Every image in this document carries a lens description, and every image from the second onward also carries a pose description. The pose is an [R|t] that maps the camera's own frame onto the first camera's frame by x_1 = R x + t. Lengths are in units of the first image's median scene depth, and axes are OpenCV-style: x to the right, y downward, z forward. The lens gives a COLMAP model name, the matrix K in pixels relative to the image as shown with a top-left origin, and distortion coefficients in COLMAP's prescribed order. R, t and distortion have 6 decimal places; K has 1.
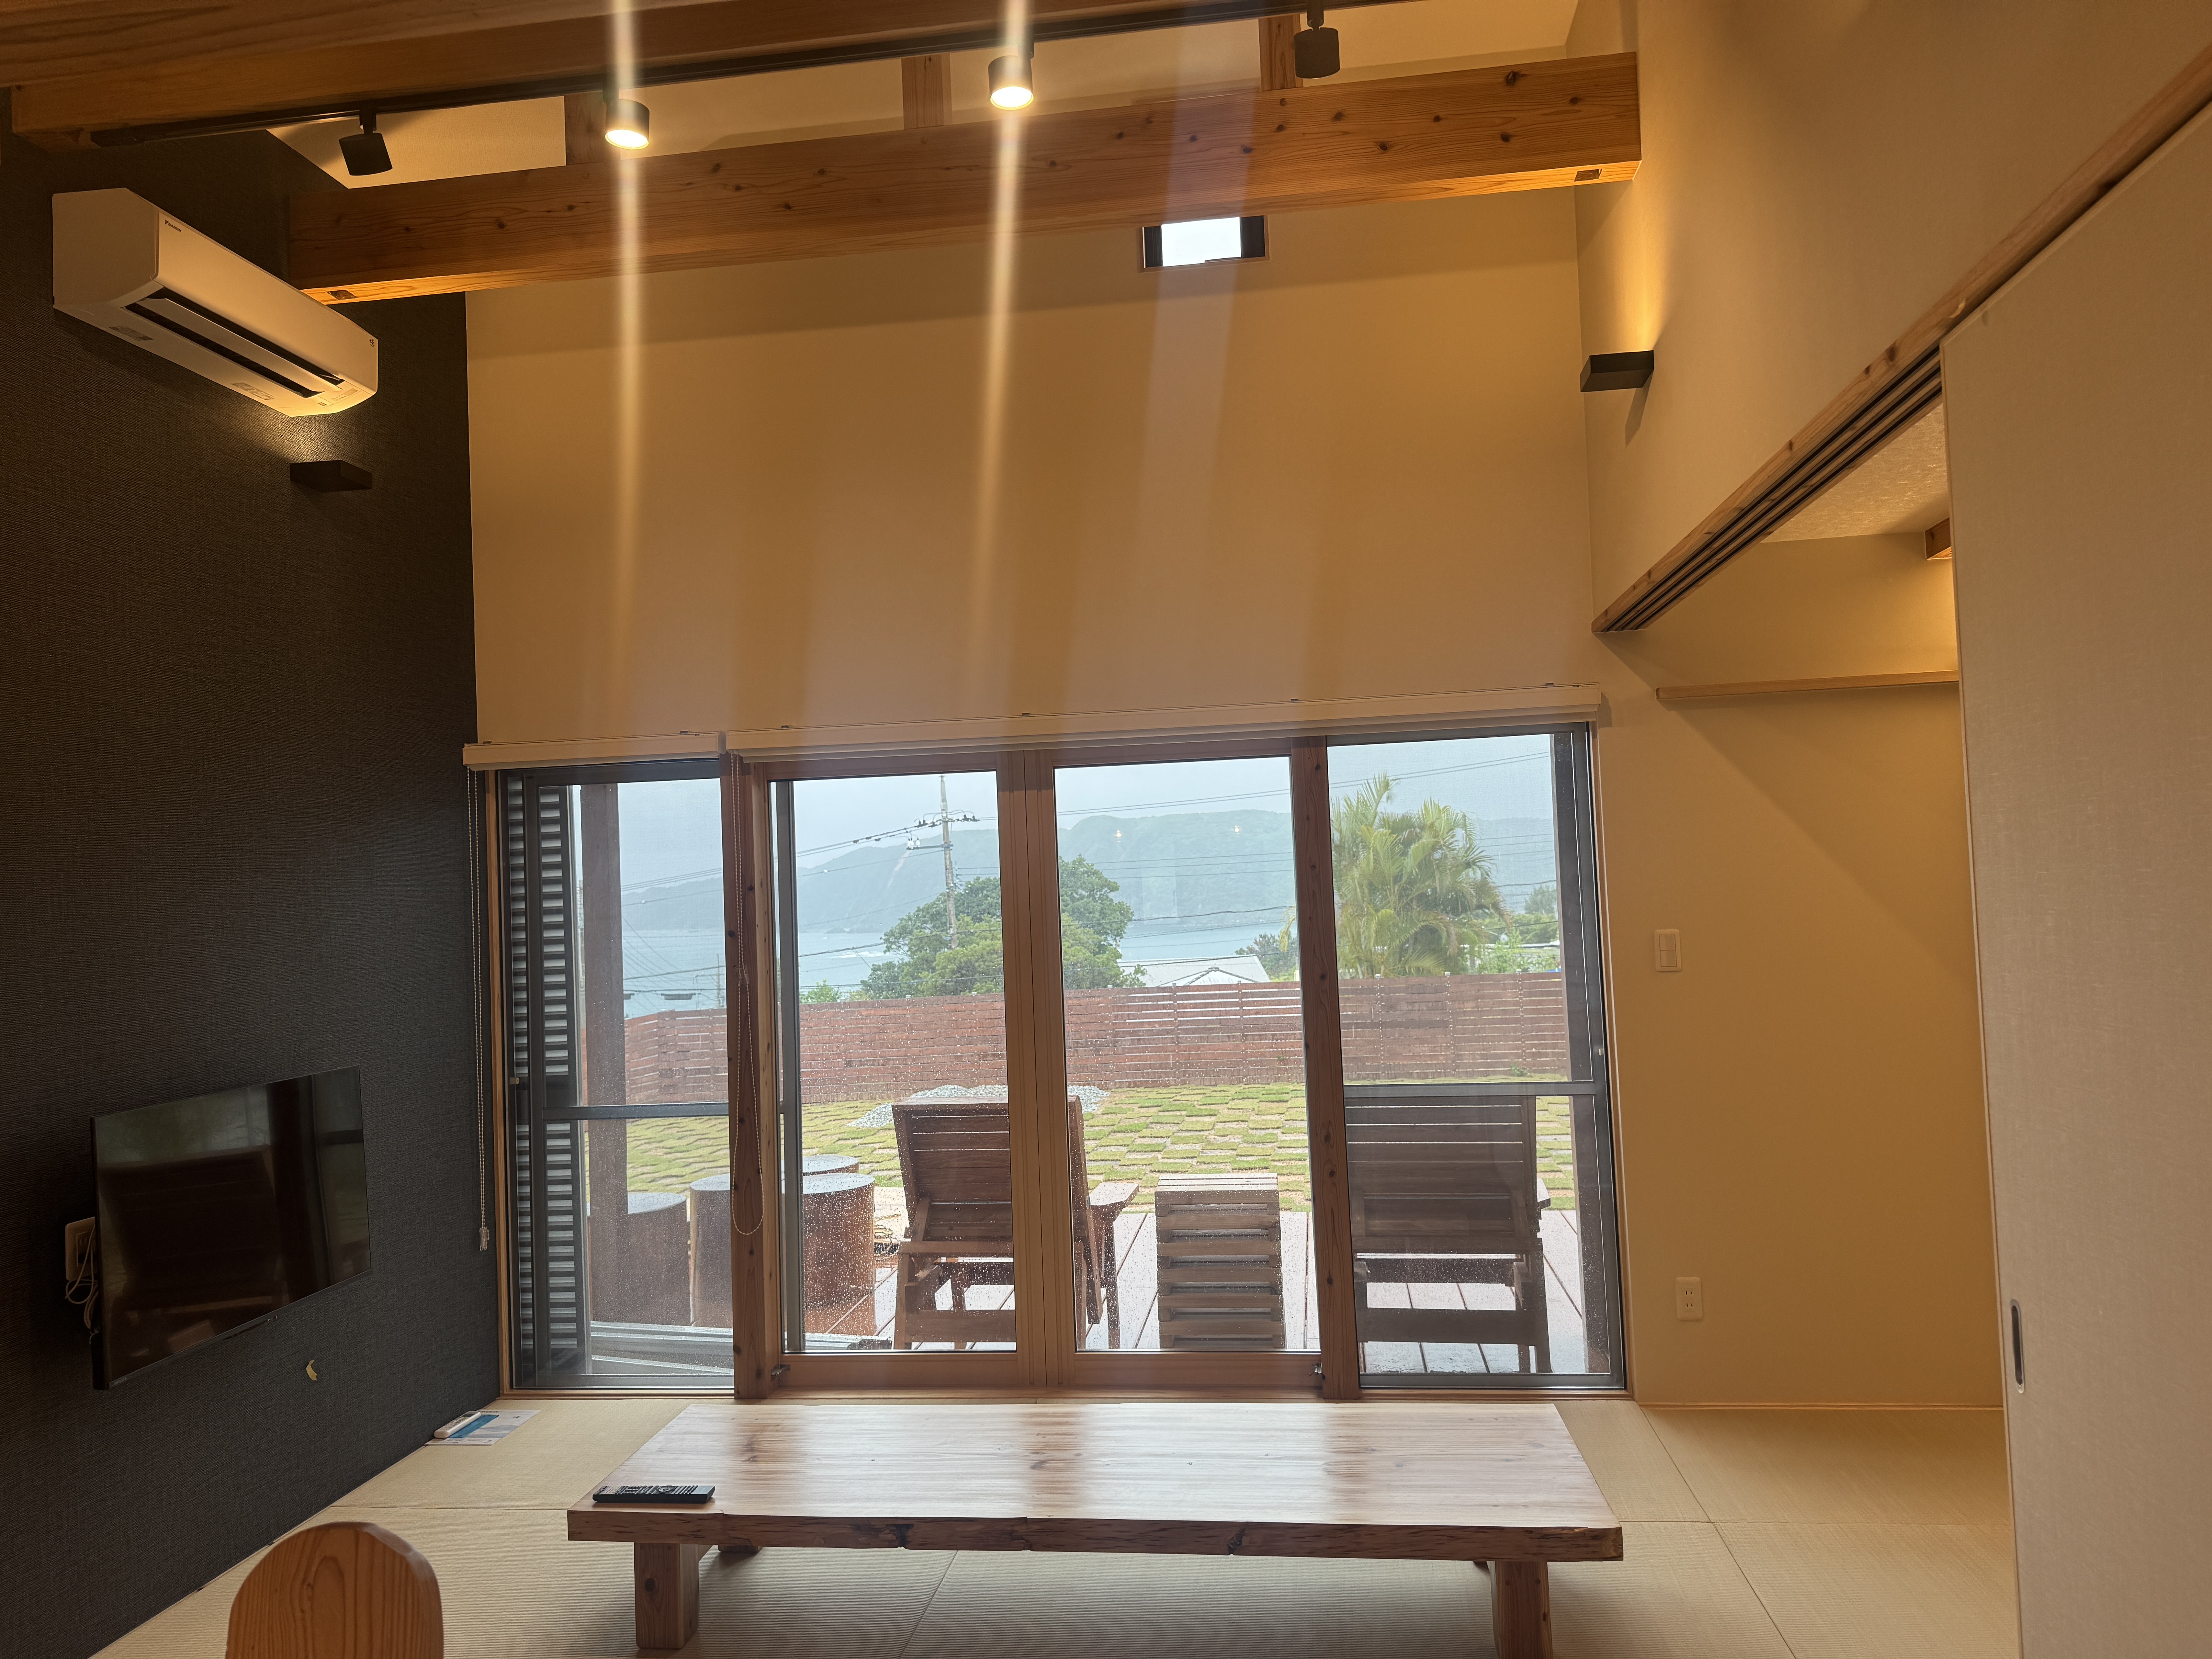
lens RADIAL K [[1579.7, 0, 1108.7], [0, 1579.7, 823.9], [0, 0, 1]] dist [0.153643, -0.186171]
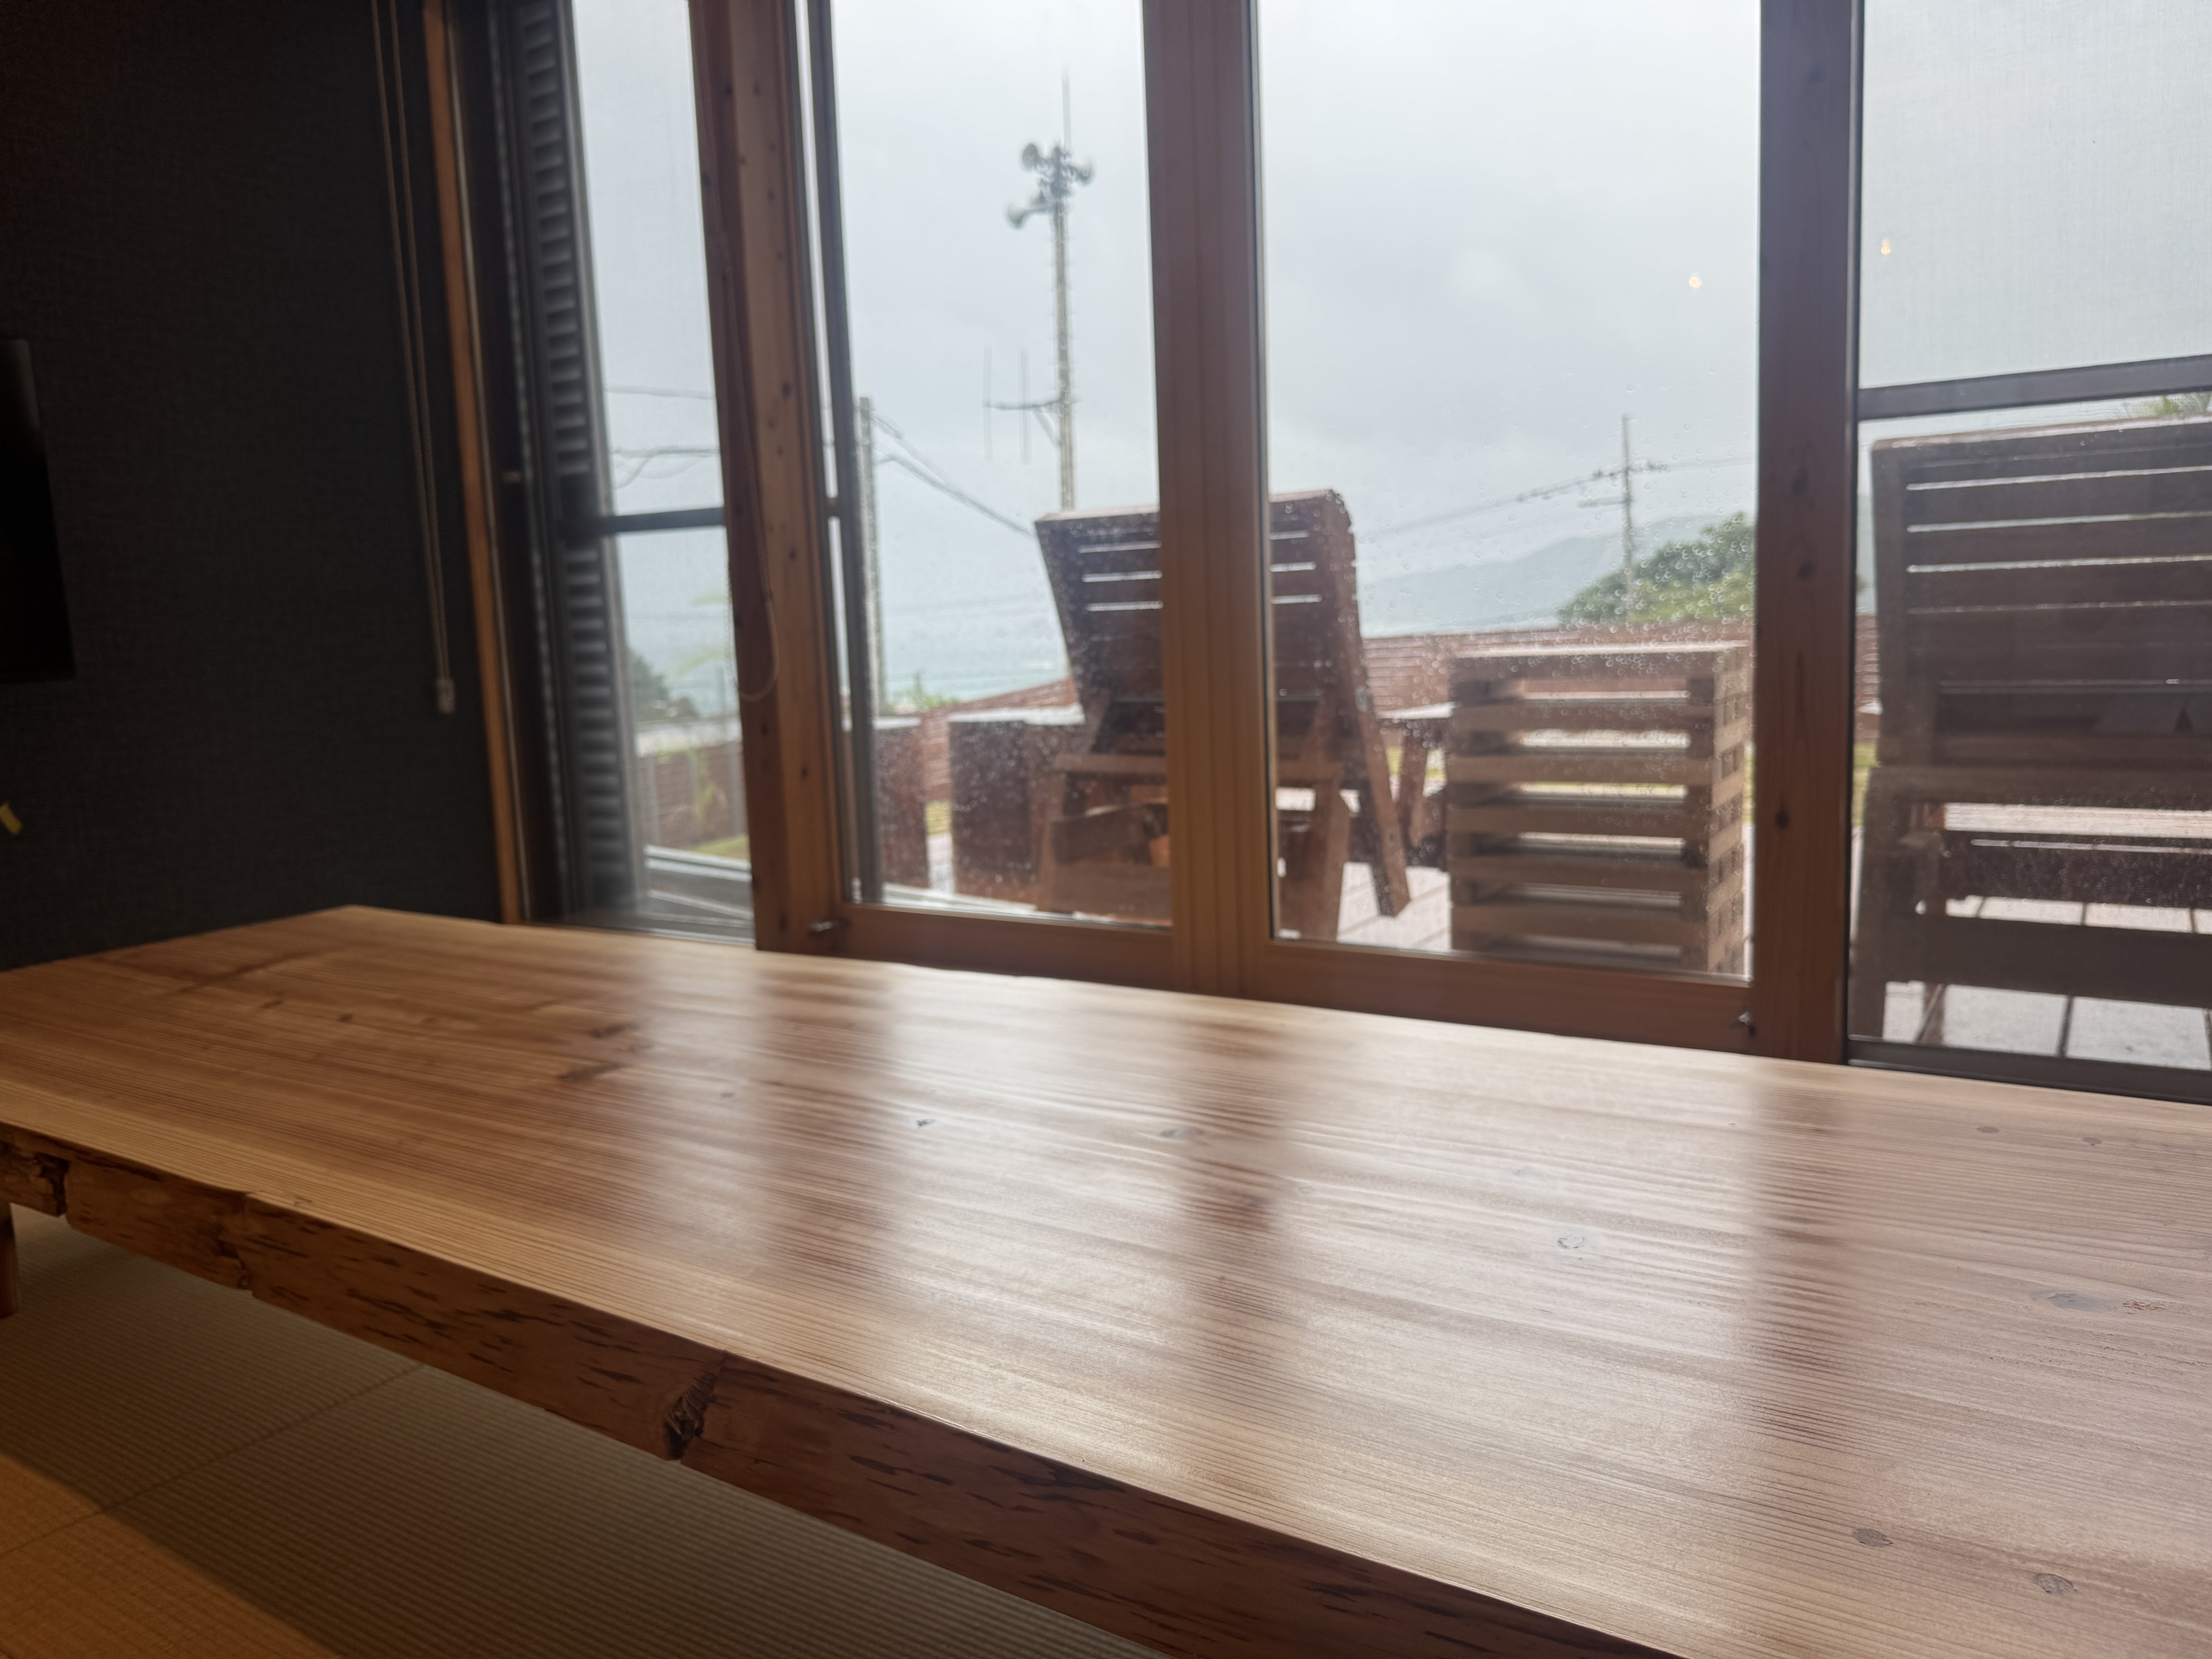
lens RADIAL K [[1579.7, 0, 1108.7], [0, 1579.7, 823.9], [0, 0, 1]] dist [0.153643, -0.186171]
pose [[0.907302, 0.056060, -0.416727, 0.138827], [0.021997, 0.983388, 0.180181, 0.187111], [0.419905, -0.172645, 0.890996, 0.492557]]
